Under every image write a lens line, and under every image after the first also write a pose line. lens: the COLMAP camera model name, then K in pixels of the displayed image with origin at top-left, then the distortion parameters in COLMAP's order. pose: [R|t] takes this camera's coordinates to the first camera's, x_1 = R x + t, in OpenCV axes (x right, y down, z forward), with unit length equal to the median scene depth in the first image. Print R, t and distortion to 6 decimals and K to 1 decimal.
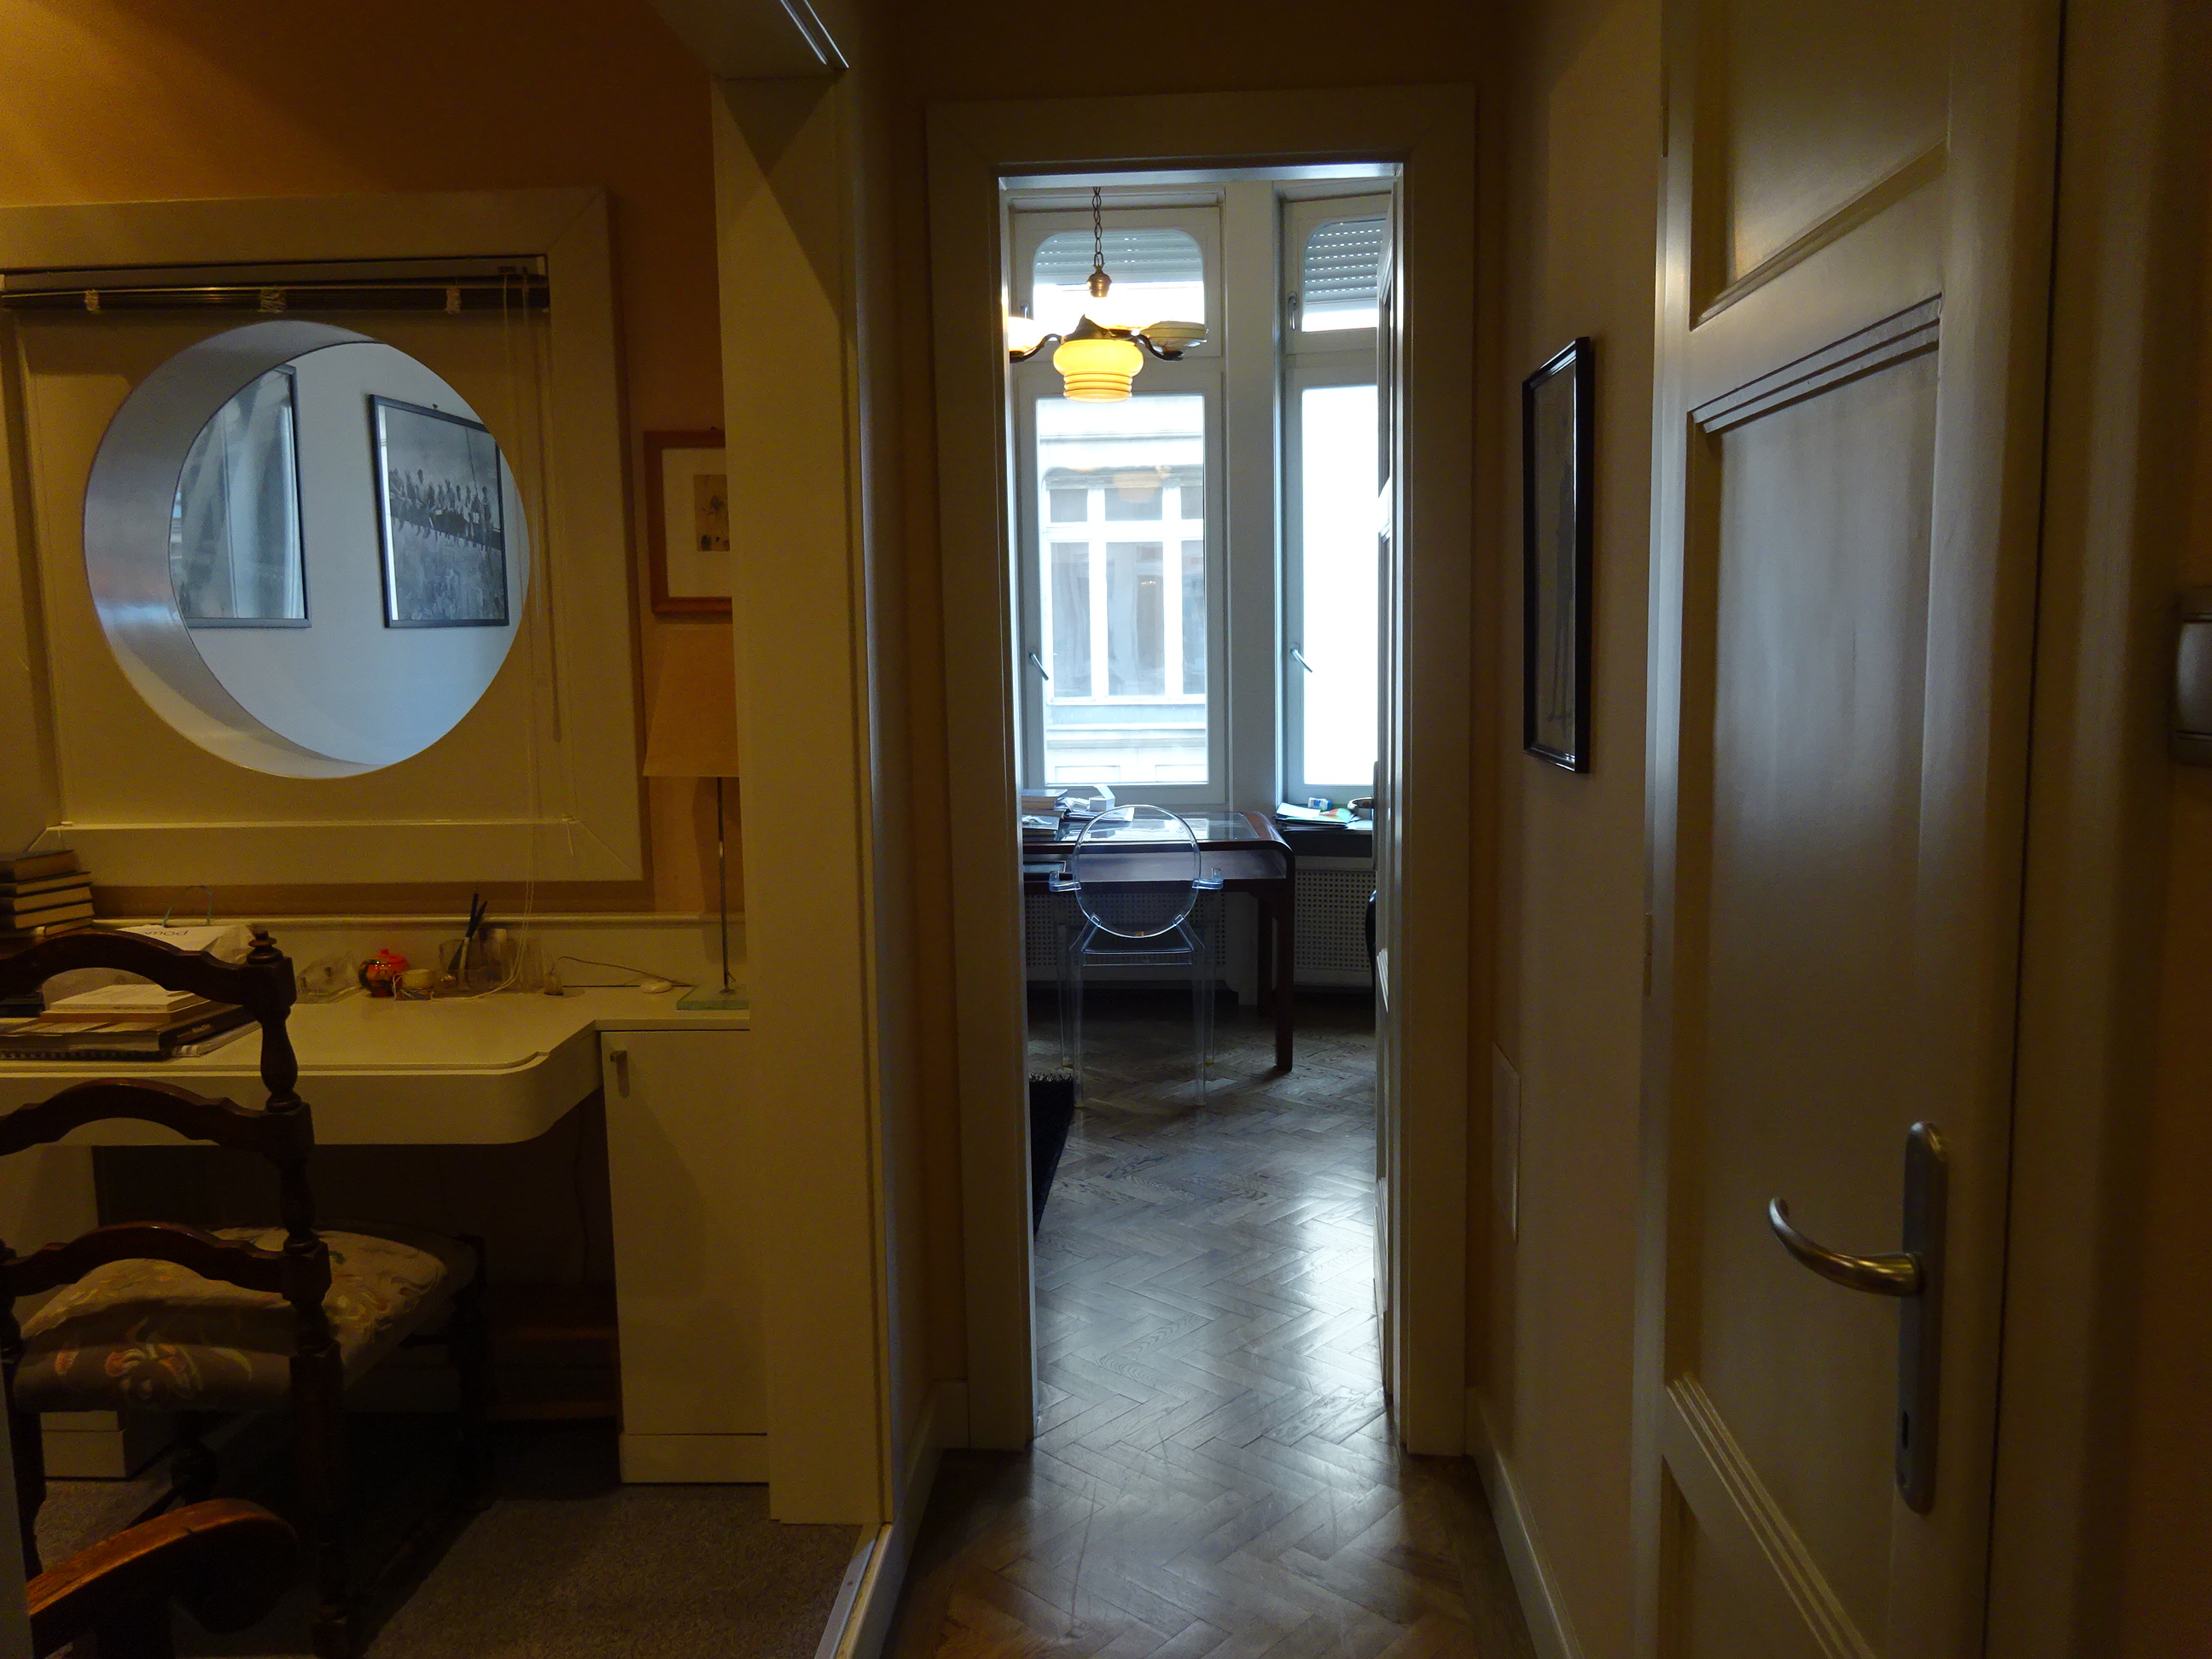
lens RADIAL K [[1621.9, 0, 1107.3], [0, 1621.9, 829.1], [0, 0, 1]] dist [0.001141, -0.011625]
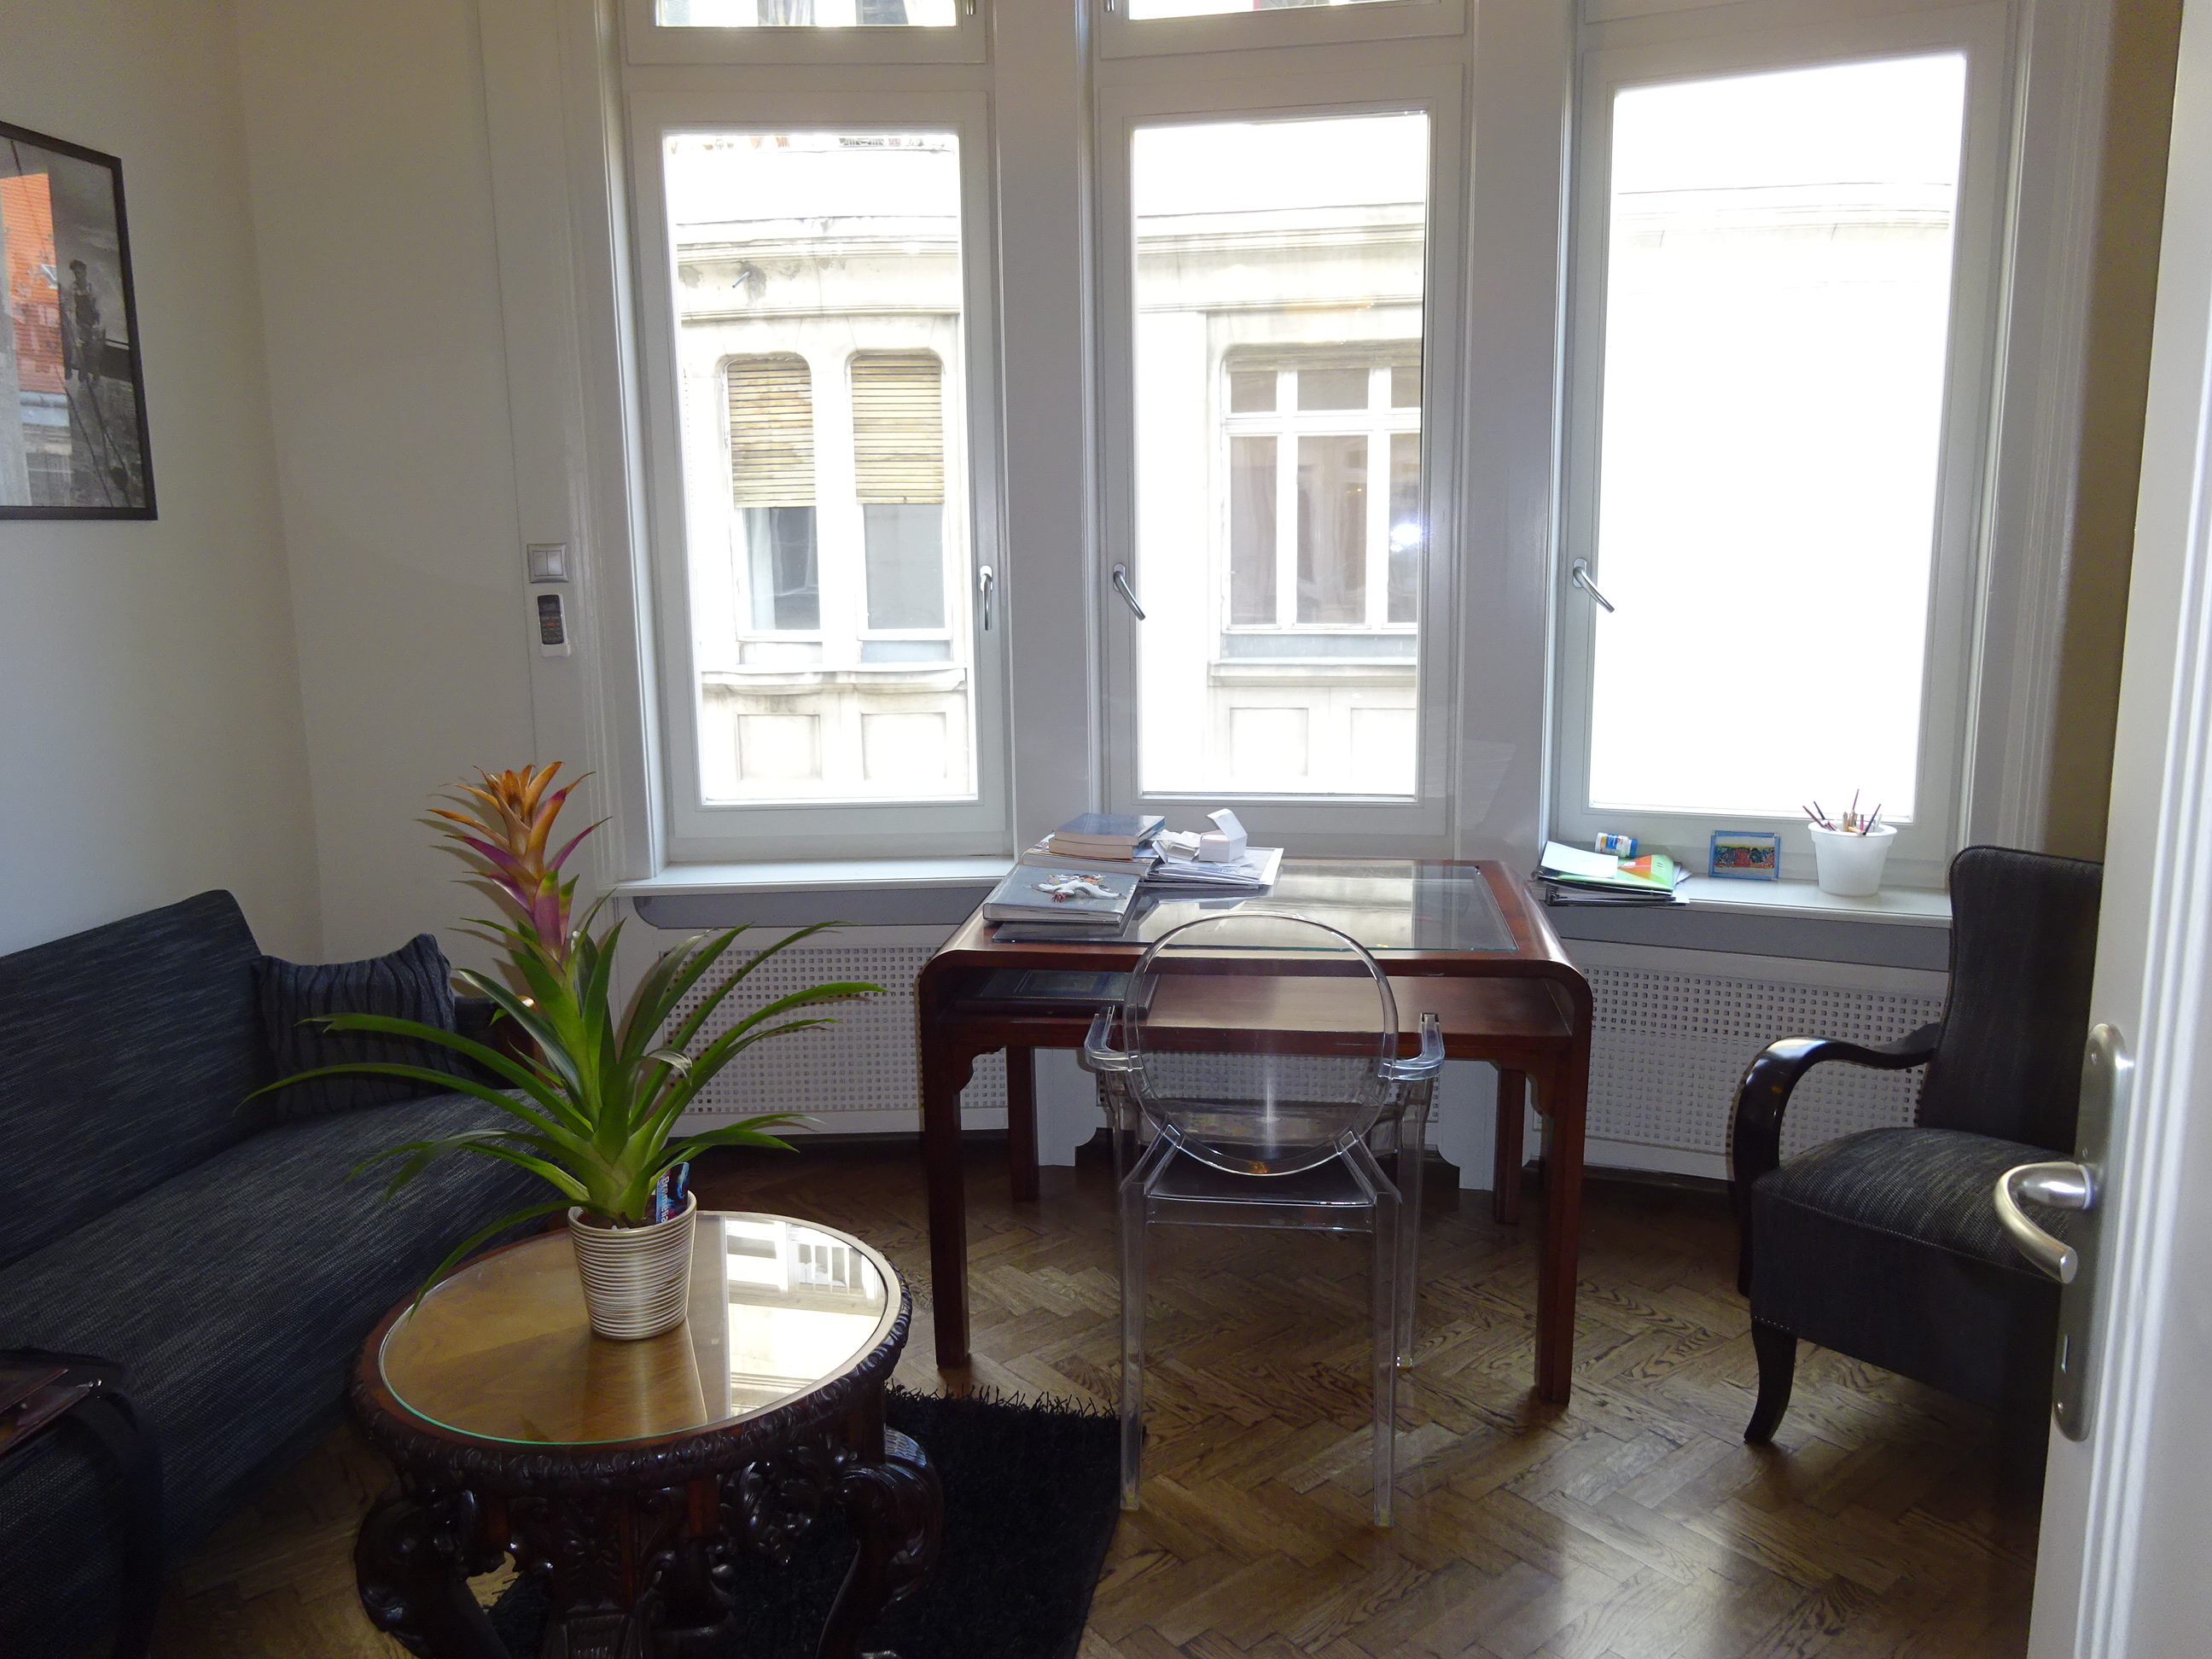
lens RADIAL K [[1621.9, 0, 1106.0], [0, 1621.9, 825.9], [0, 0, 1]] dist [0.001141, -0.011625]
pose [[0.991980, 0.024867, -0.123921, 0.025130], [-0.018895, 0.998614, 0.049130, -0.047807], [0.124971, -0.046394, 0.991075, 0.429996]]
